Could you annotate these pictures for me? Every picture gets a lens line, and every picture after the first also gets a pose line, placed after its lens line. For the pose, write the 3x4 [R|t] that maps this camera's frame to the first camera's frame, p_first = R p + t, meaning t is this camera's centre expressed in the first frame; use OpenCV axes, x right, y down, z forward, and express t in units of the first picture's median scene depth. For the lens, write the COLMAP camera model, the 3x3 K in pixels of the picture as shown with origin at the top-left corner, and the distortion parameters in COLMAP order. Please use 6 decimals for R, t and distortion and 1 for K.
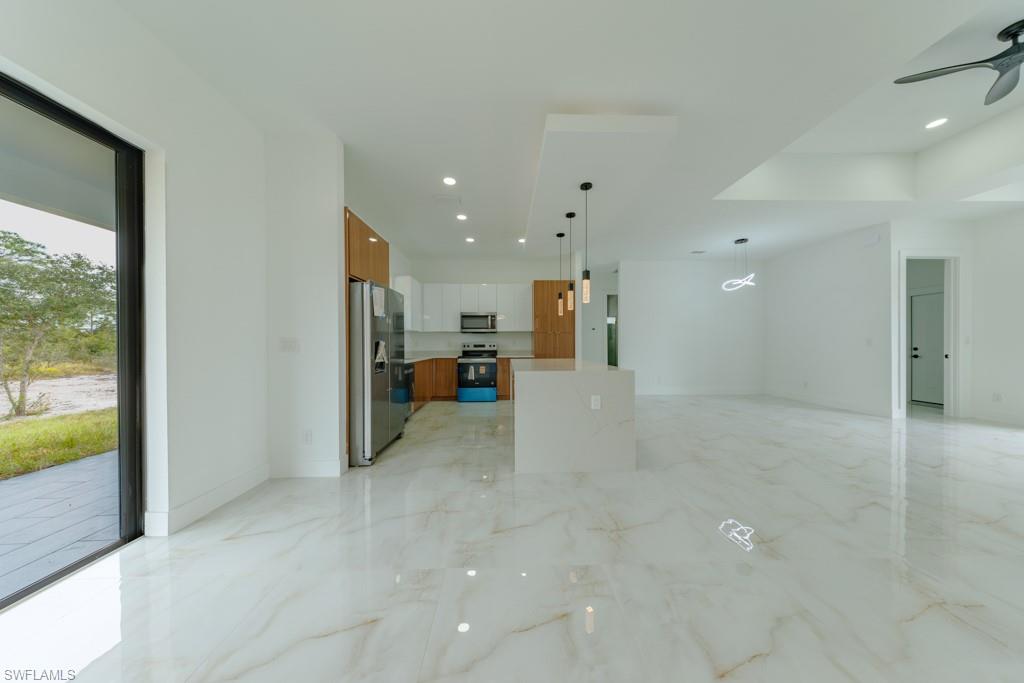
lens RADIAL K [[293.0, 0, 515.4], [0, 293.0, 344.9], [0, 0, 1]] dist [0.000953, 0.000009]
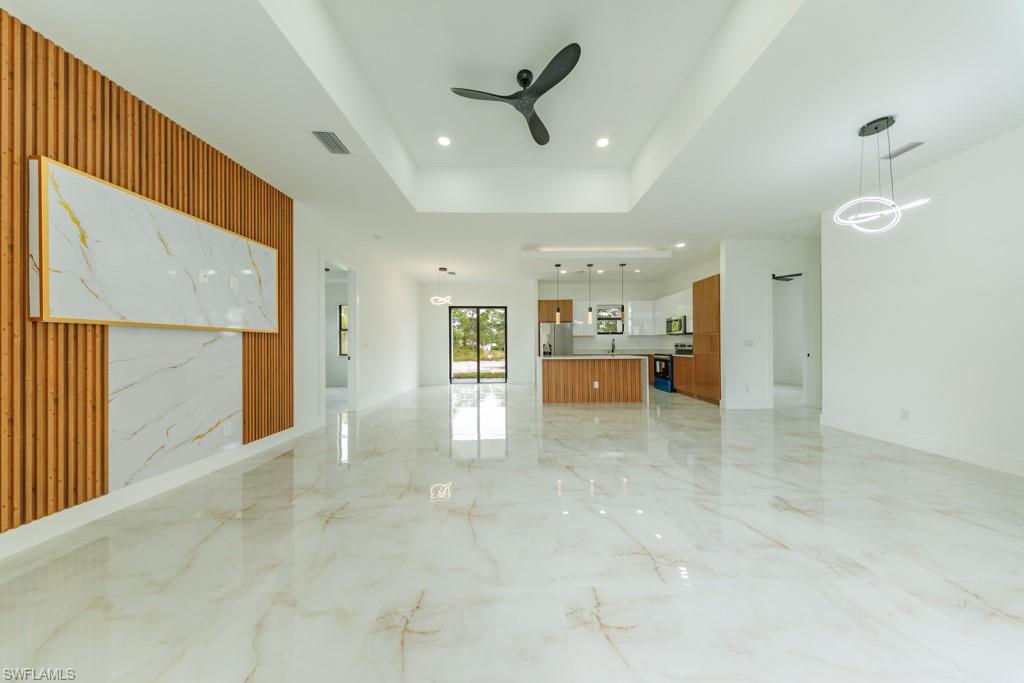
lens RADIAL K [[293.0, 0, 515.4], [0, 293.0, 344.9], [0, 0, 1]] dist [0.000953, 0.000009]
pose [[-0.021955, 0.011766, -0.999690, 1.179064], [0.002074, 0.999929, 0.011723, -0.015617], [0.999757, -0.001816, -0.021978, 0.398141]]
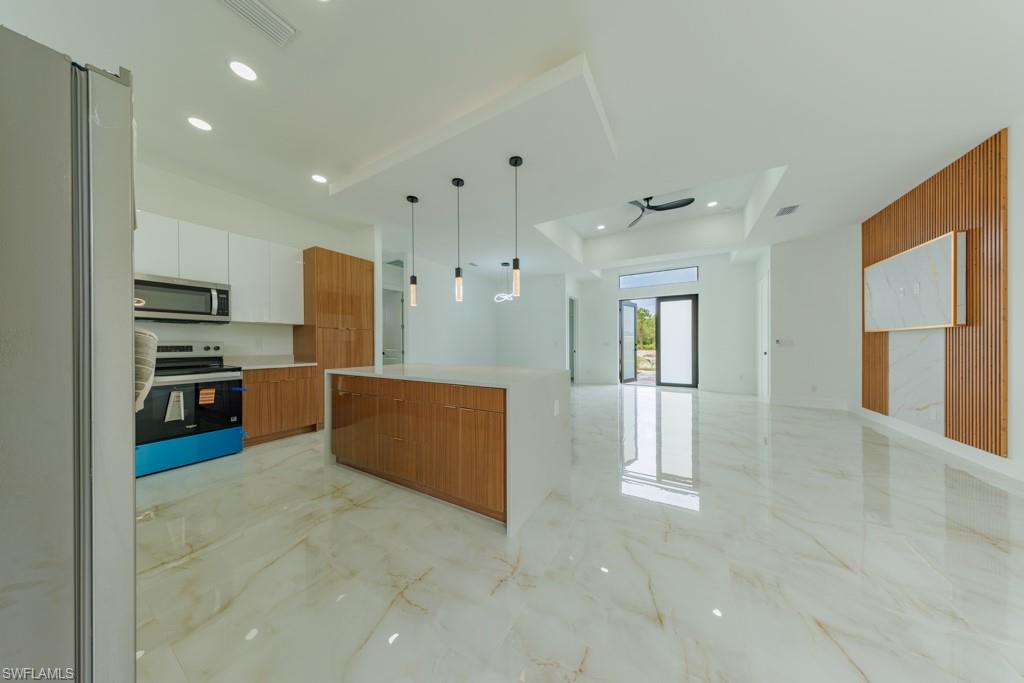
lens RADIAL K [[293.0, 0, 515.4], [0, 293.0, 344.9], [0, 0, 1]] dist [0.000953, 0.000009]
pose [[0.526935, 0.009964, 0.849847, -0.253419], [0.001334, 0.999920, -0.012550, 0.004969], [-0.849904, 0.007747, 0.526880, 0.287506]]
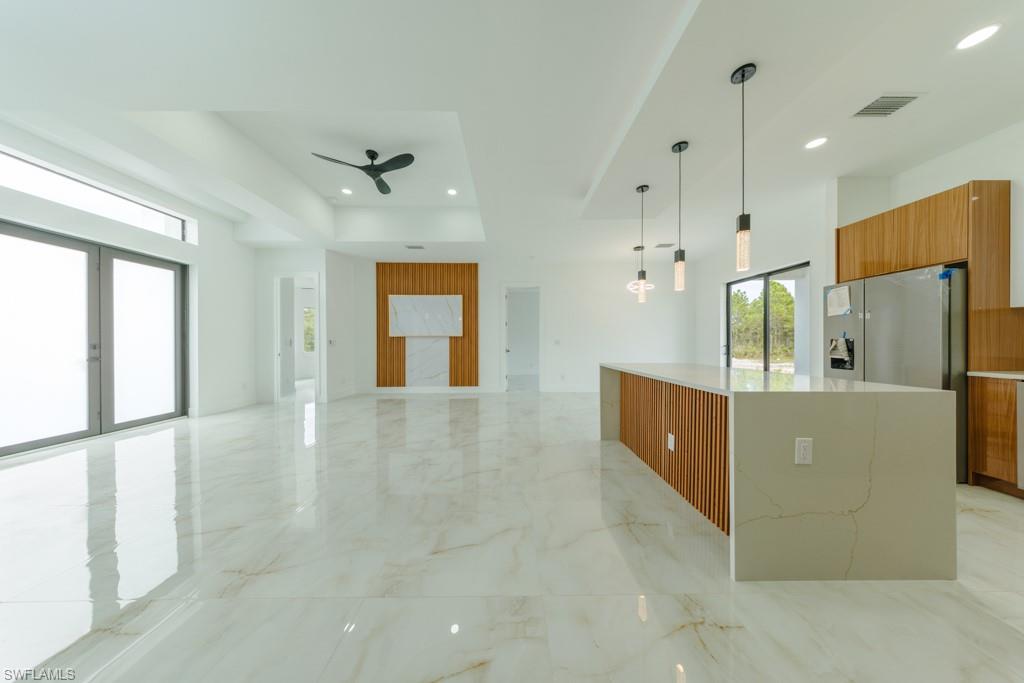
lens RADIAL K [[293.0, 0, 515.4], [0, 293.0, 344.9], [0, 0, 1]] dist [0.000953, 0.000009]
pose [[-0.999593, 0.014869, 0.024346, 0.348987], [0.015123, 0.999833, 0.010272, -0.007973], [-0.024189, 0.010636, -0.999651, 1.086473]]
